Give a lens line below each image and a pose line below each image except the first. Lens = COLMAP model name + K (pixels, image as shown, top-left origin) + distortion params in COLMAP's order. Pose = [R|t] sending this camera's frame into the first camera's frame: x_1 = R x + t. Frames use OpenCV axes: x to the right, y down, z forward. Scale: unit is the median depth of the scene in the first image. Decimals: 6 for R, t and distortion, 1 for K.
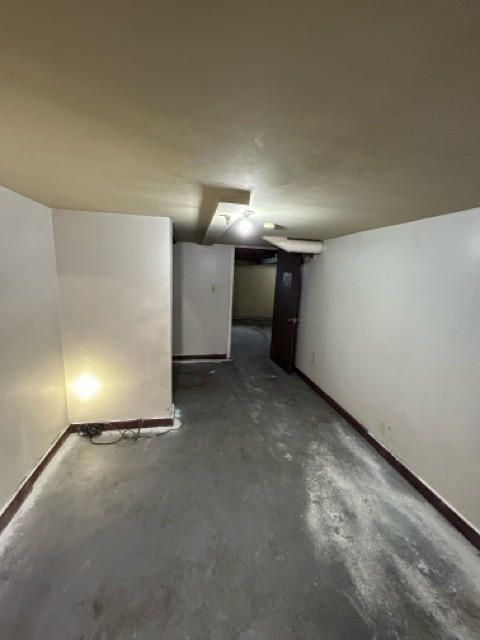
lens RADIAL K [[259.4, 0, 240.3], [0, 259.4, 320.4], [0, 0, 1]] dist [-0.002062, -0.000405]
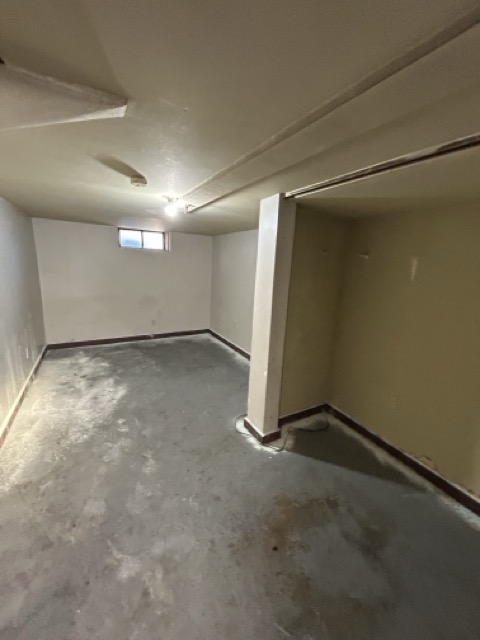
lens RADIAL K [[259.4, 0, 240.5], [0, 259.4, 320.6], [0, 0, 1]] dist [-0.002062, -0.000405]
pose [[-0.944985, -0.022171, -0.326362, 0.076762], [-0.149053, 0.917292, 0.369269, -0.331517], [0.291182, 0.397599, -0.870131, 1.912989]]
